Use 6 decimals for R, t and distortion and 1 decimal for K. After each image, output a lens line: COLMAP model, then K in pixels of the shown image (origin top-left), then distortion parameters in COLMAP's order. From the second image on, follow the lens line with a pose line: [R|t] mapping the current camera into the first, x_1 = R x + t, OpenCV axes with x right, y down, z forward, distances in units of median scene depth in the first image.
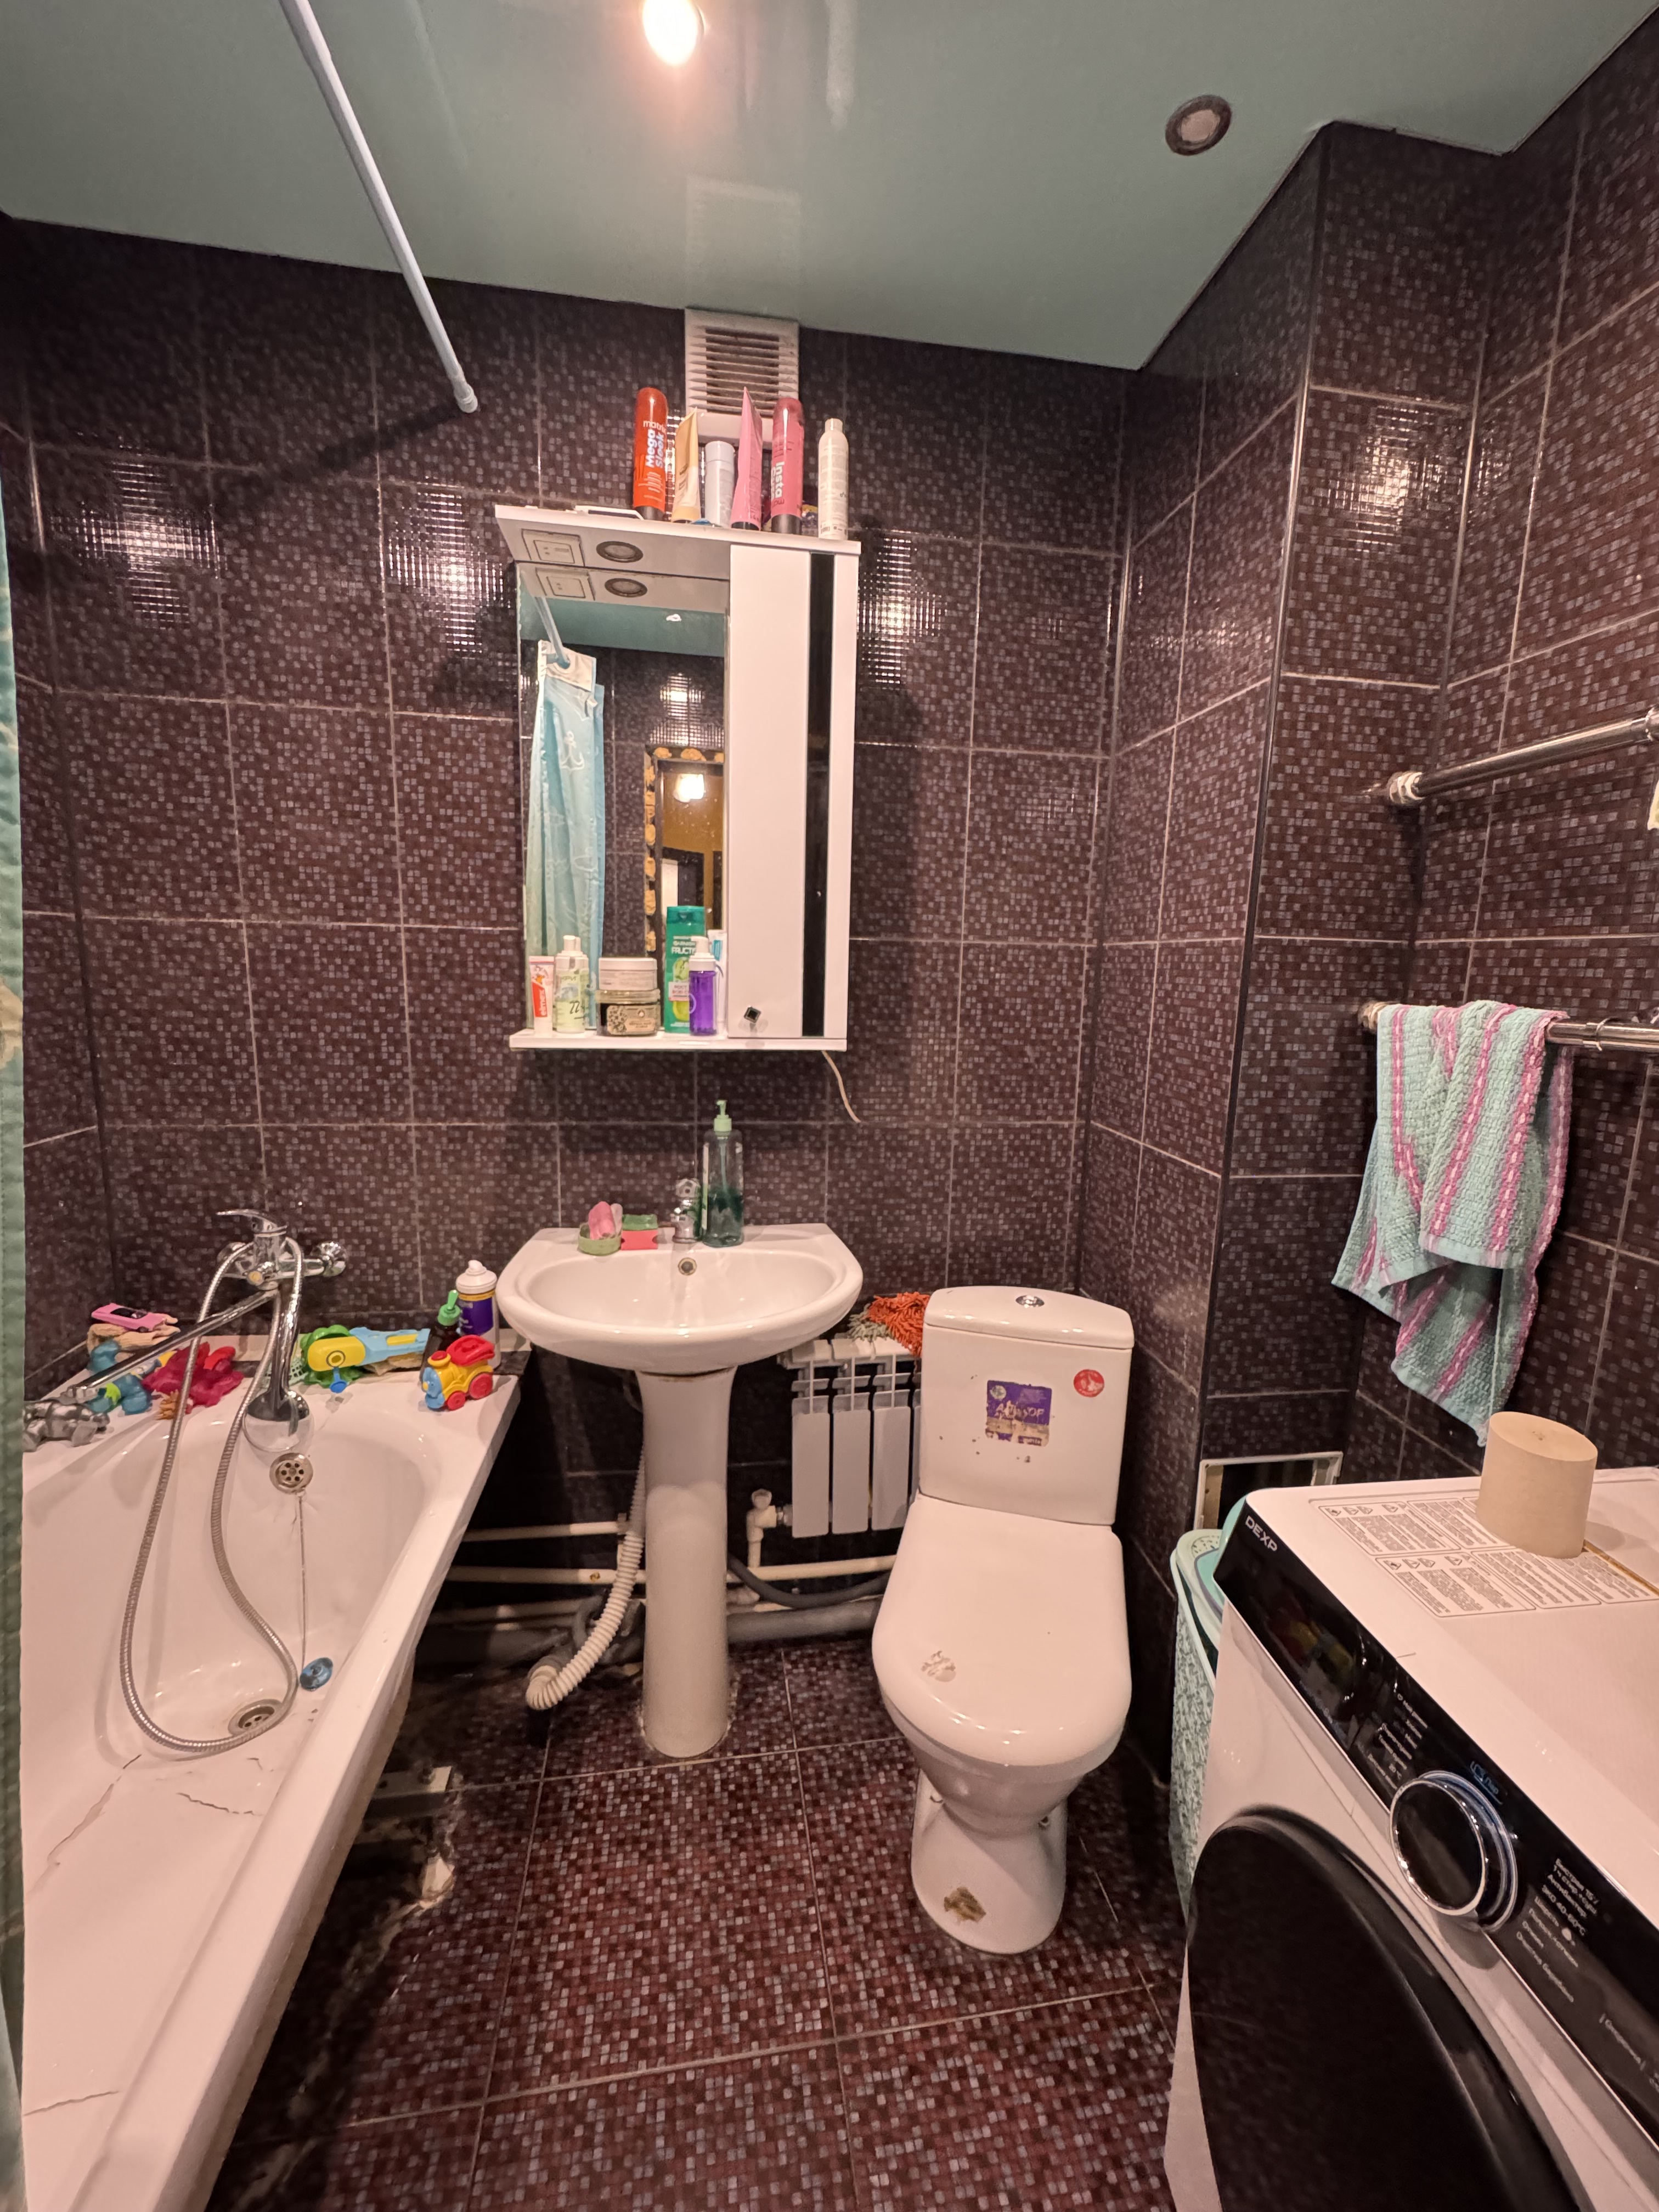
lens RADIAL K [[879.4, 0, 833.8], [0, 879.4, 1098.3], [0, 0, 1]] dist [-0.002757, 0.000528]
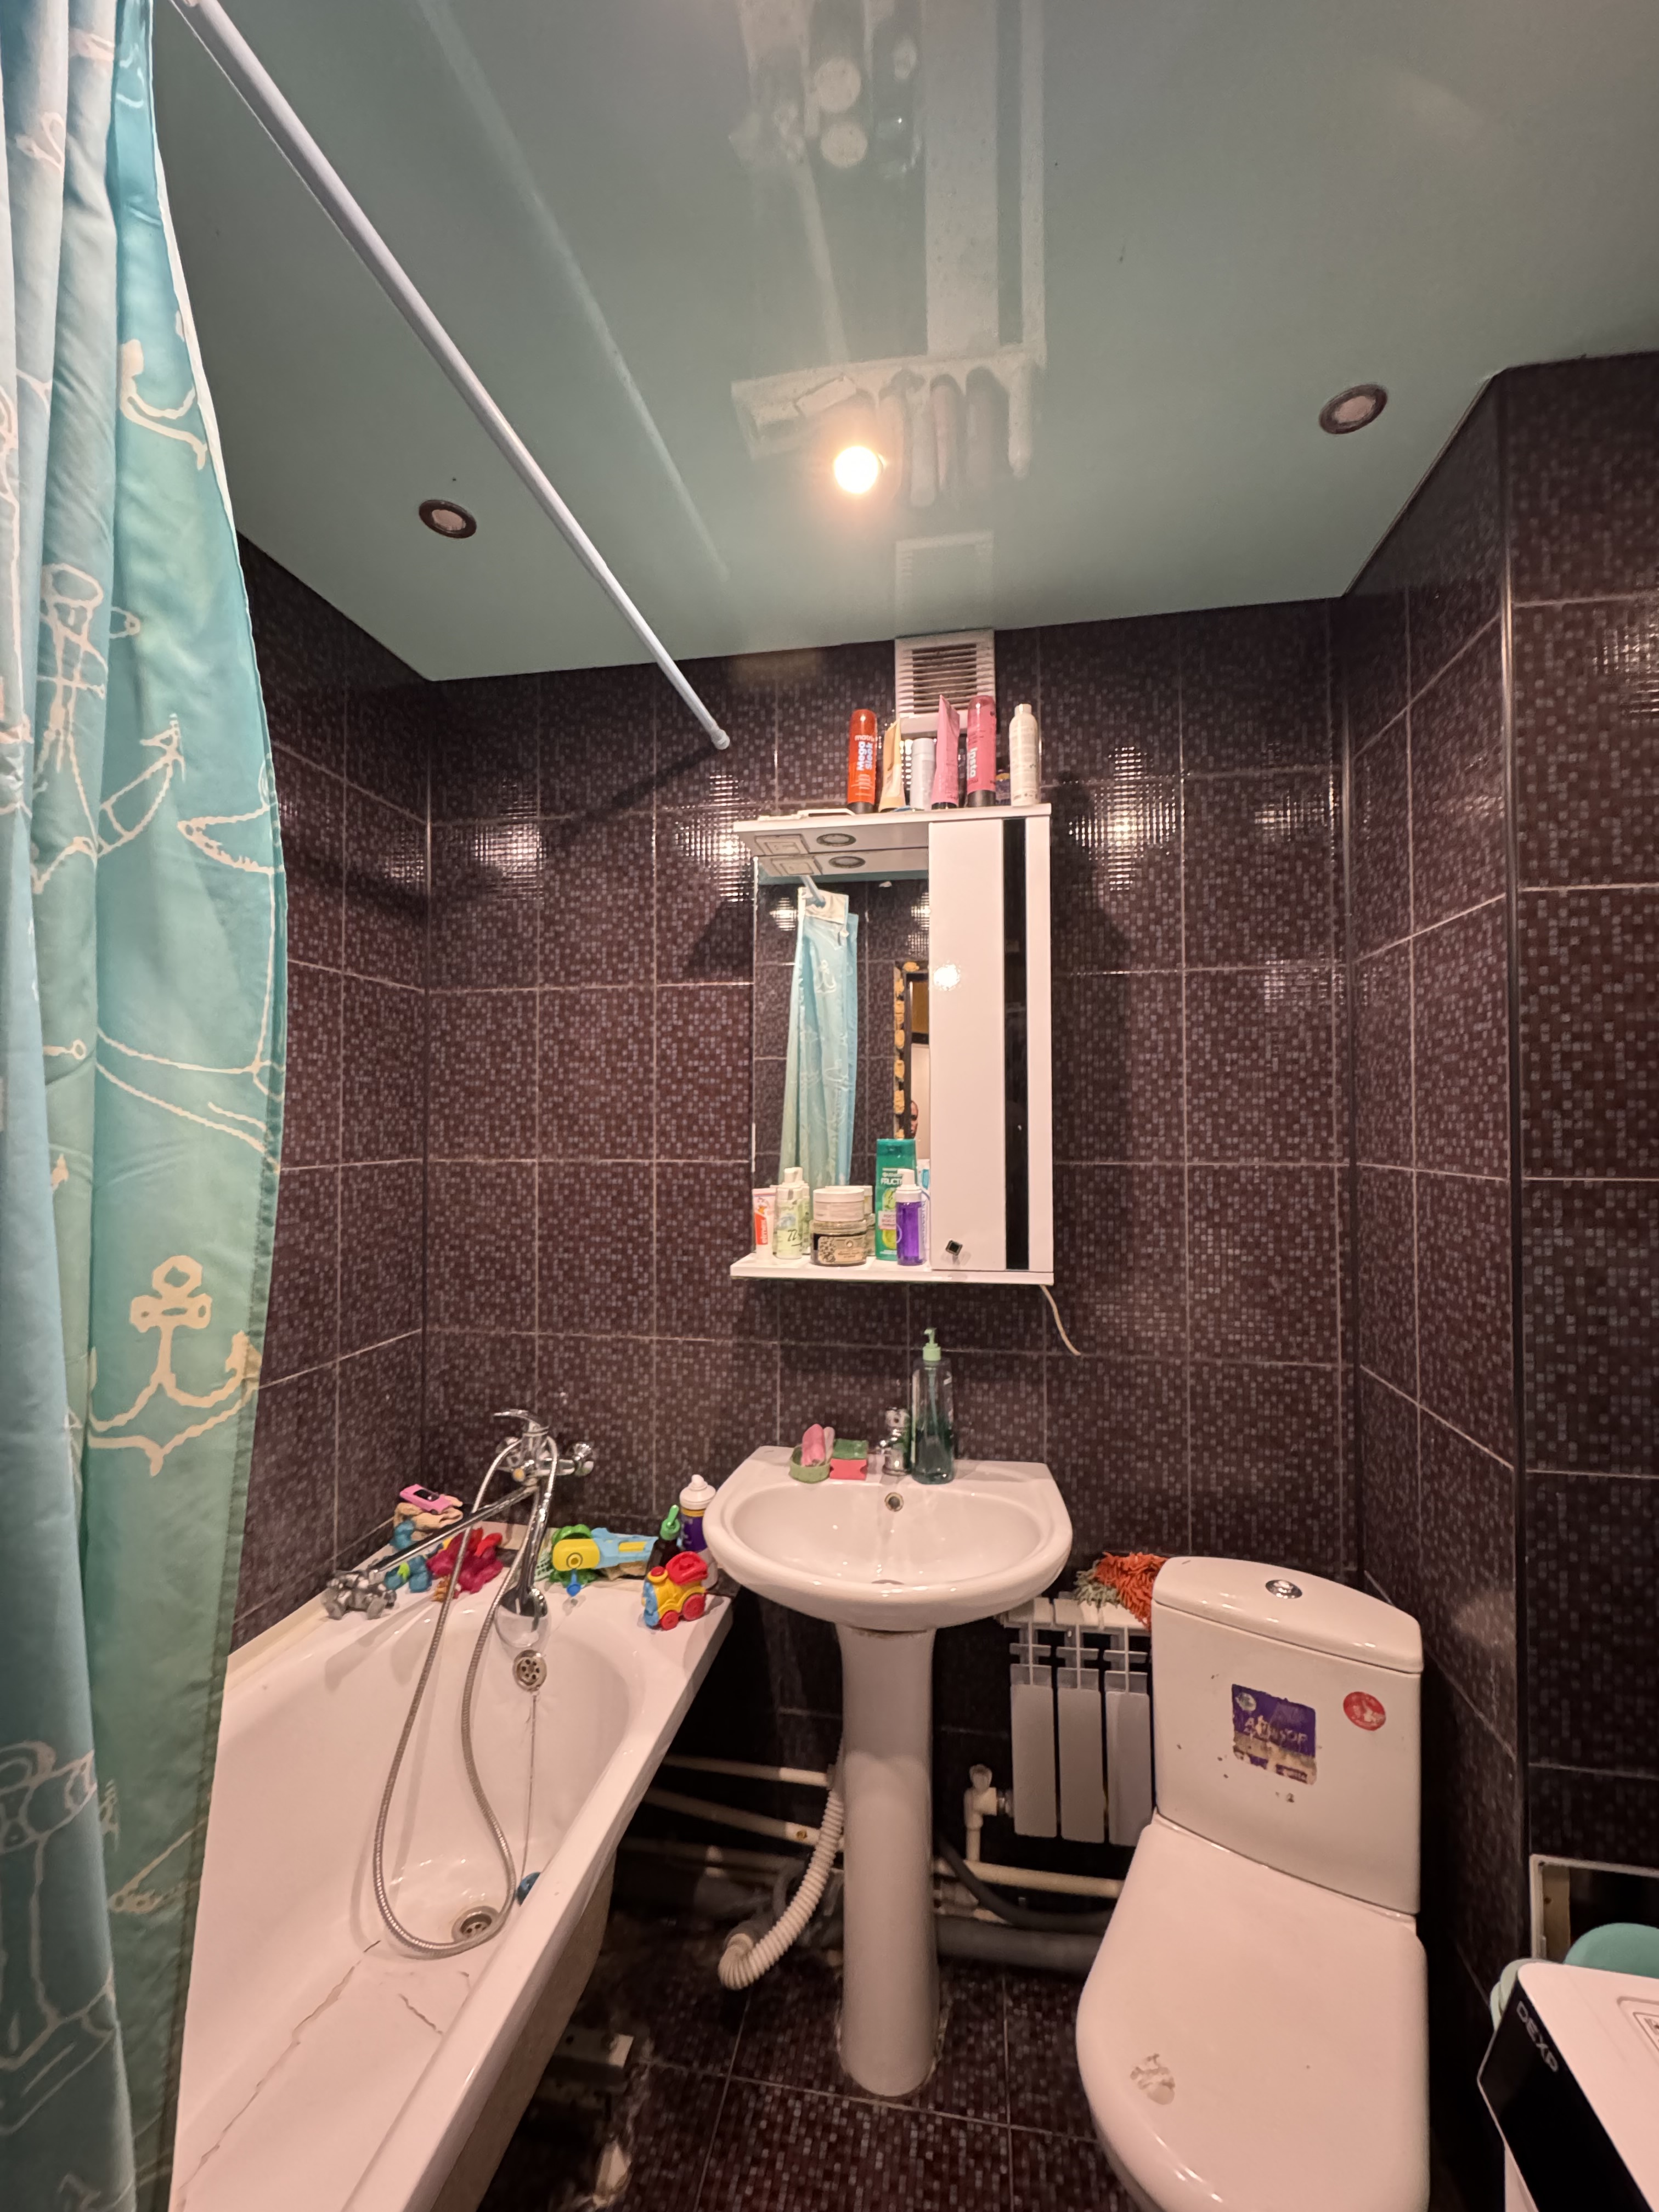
lens RADIAL K [[879.4, 0, 833.5], [0, 879.4, 1101.9], [0, 0, 1]] dist [-0.002757, 0.000528]
pose [[0.949673, -0.033338, -0.311465, 0.094831], [-0.023294, 0.984051, -0.176353, -0.077609], [0.312377, 0.174733, 0.933750, -0.014681]]
